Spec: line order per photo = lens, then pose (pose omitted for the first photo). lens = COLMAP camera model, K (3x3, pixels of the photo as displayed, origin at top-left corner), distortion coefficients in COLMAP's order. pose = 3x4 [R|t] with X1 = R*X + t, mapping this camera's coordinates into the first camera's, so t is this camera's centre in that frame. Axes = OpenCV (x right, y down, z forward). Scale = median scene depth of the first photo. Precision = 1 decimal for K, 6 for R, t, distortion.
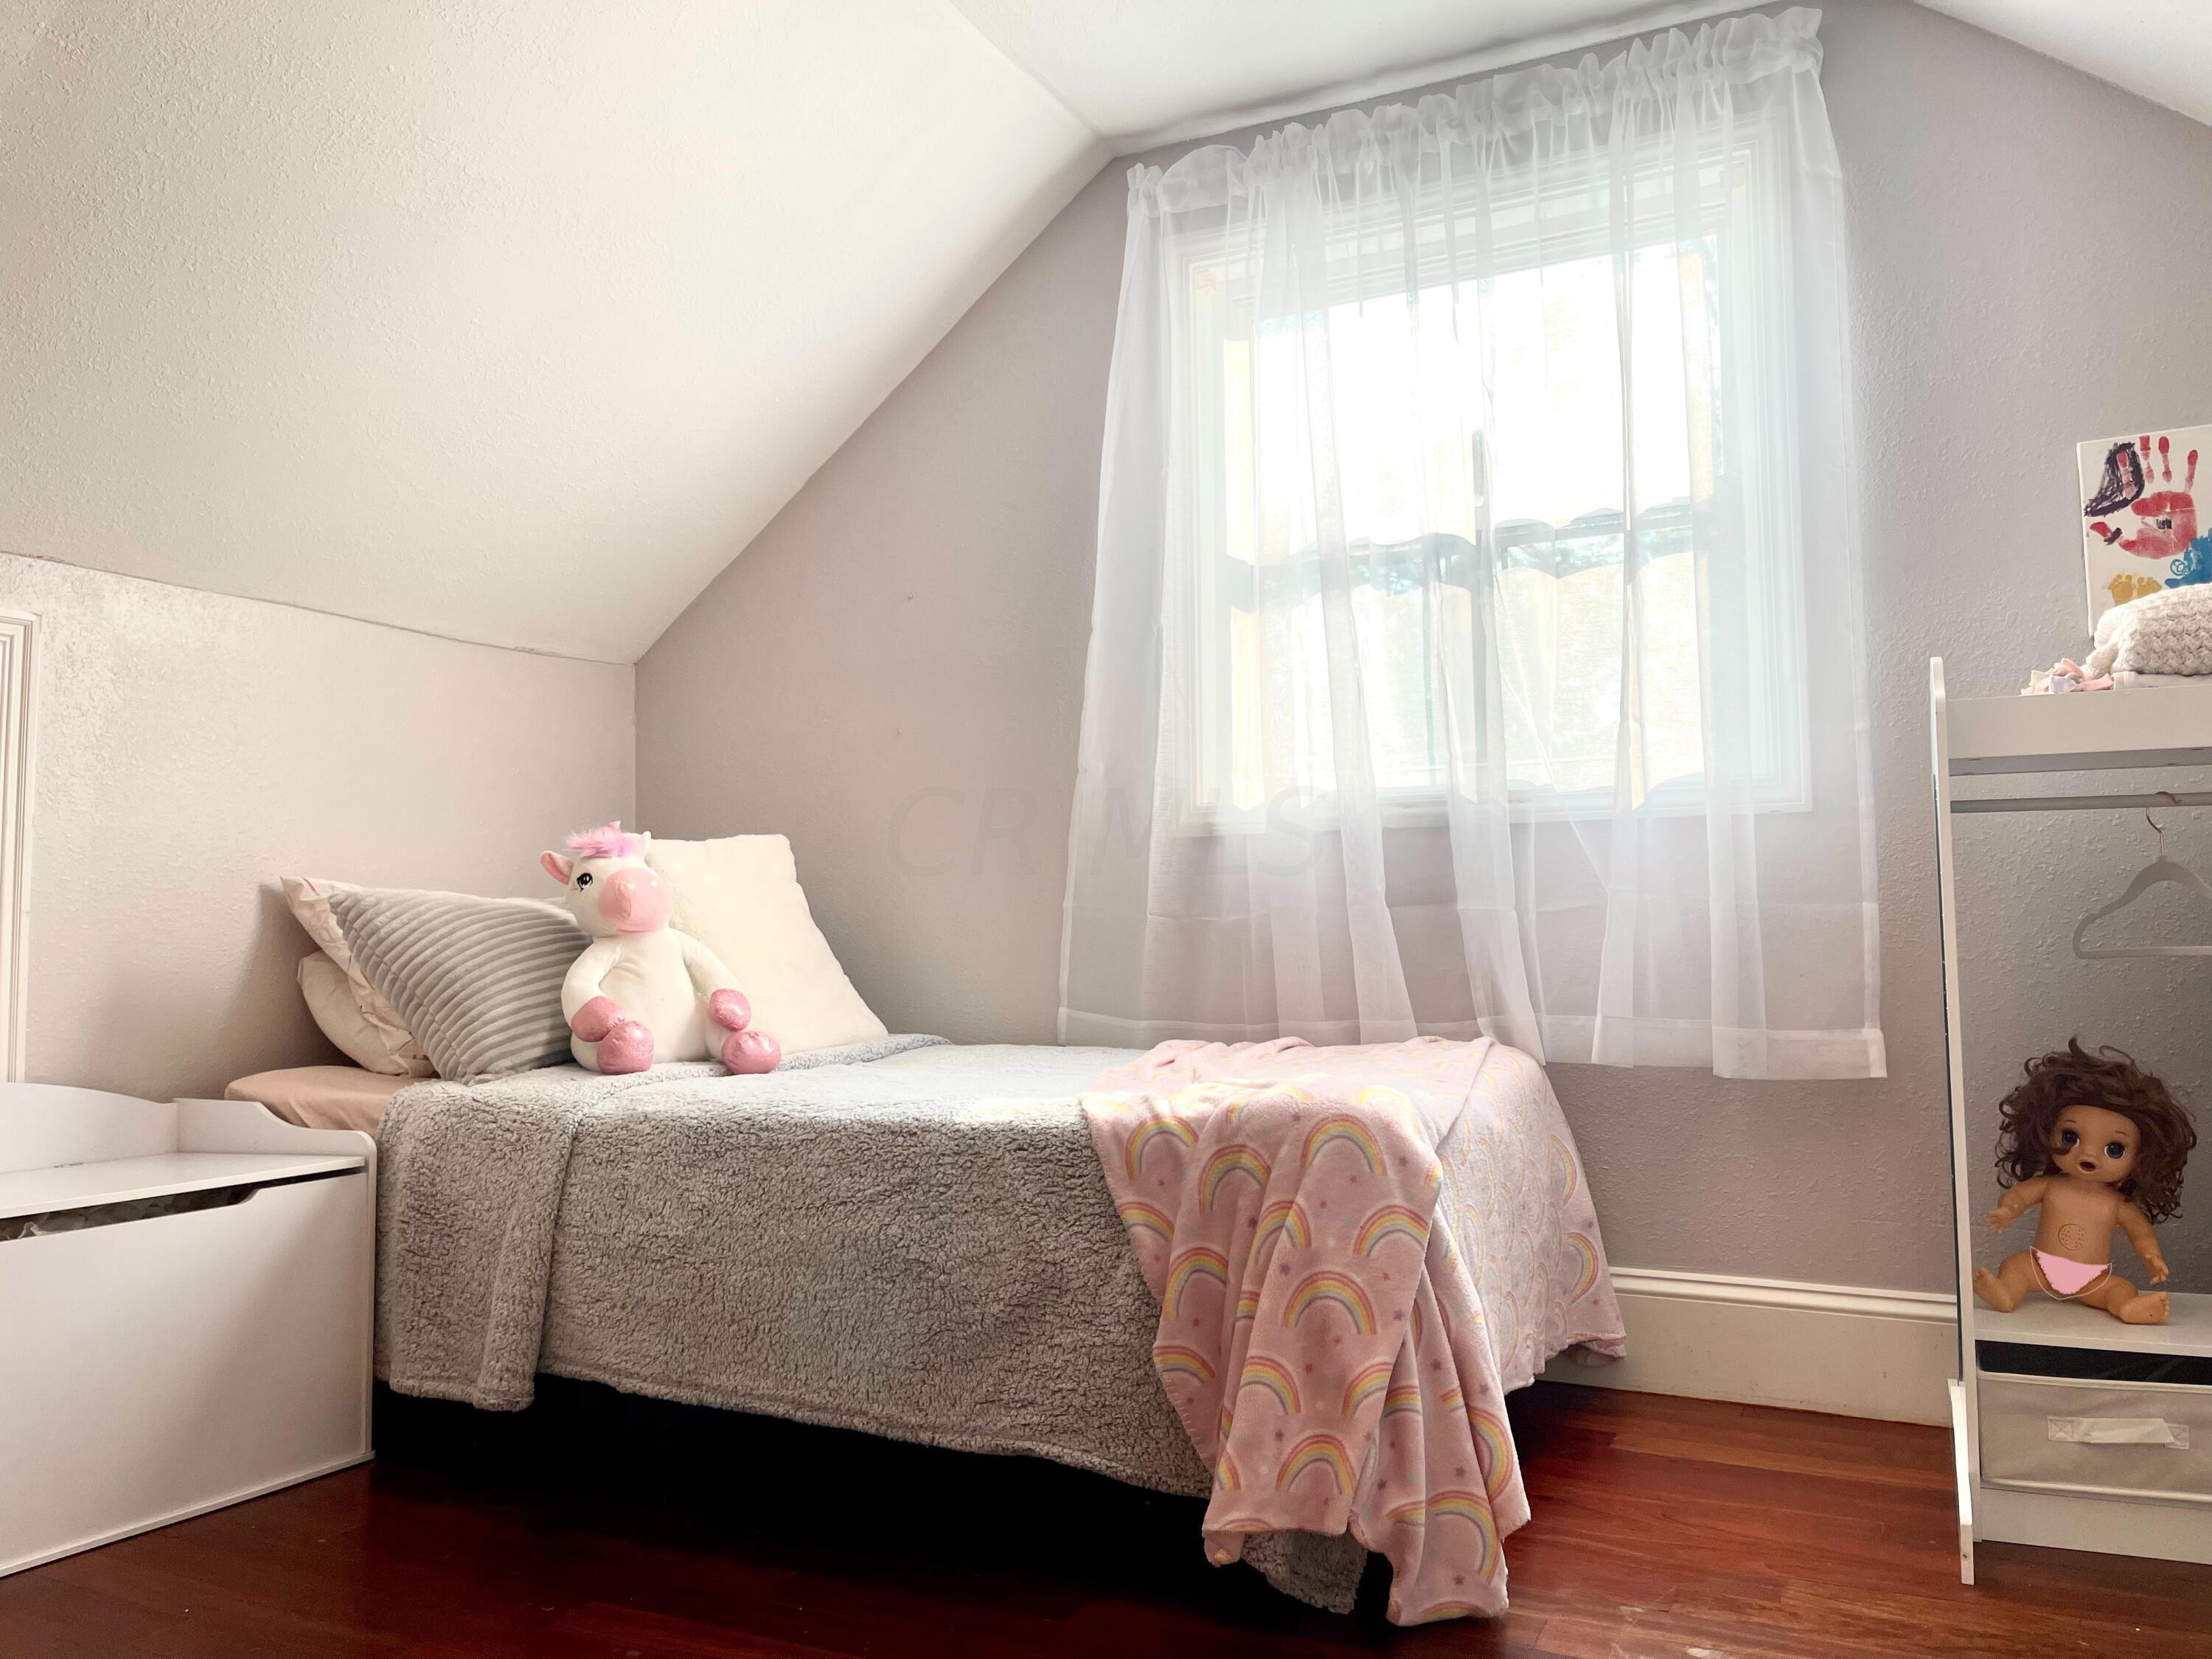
lens RADIAL K [[1643.2, 0, 1064.0], [0, 1643.2, 843.9], [0, 0, 1]] dist [0.065918, -0.088174]
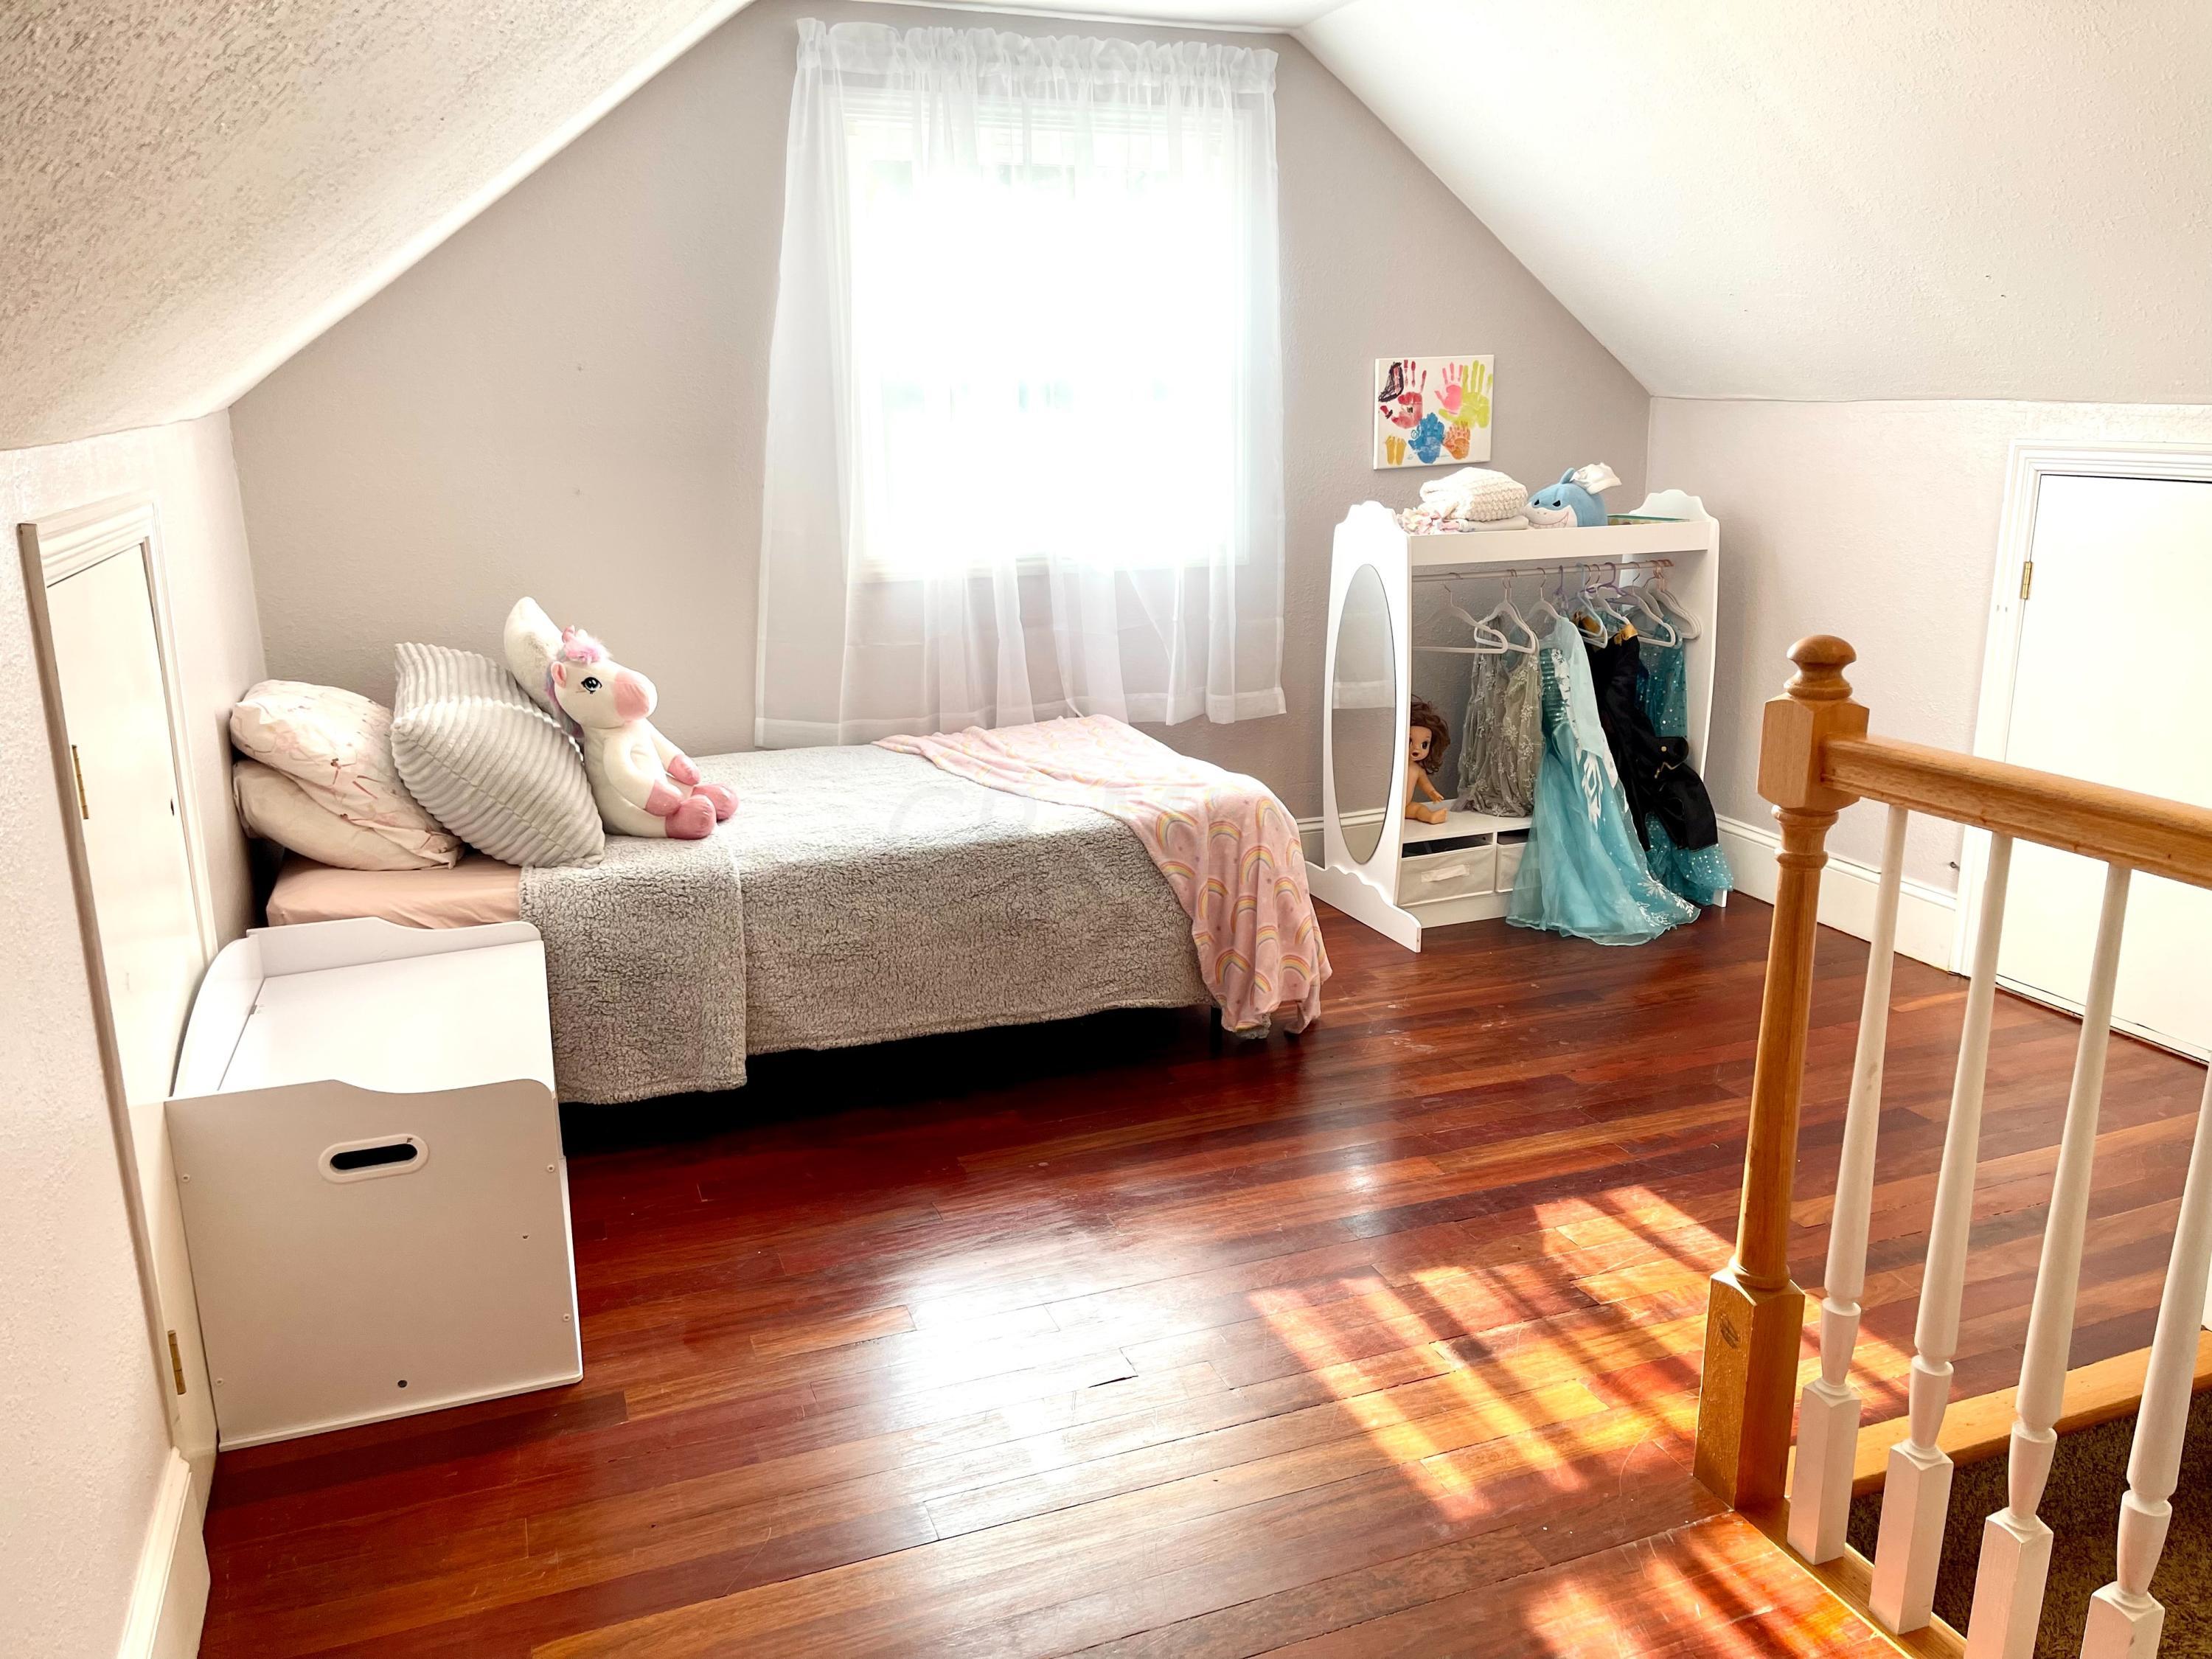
lens RADIAL K [[1686.7, 0, 1106.0], [0, 1686.7, 829.5], [0, 0, 1]] dist [0.121740, -0.210706]
pose [[0.676694, -0.179483, 0.714053, -1.044856], [-0.032400, 0.961633, 0.272419, -0.249932], [-0.735552, -0.207479, 0.644916, -0.096428]]
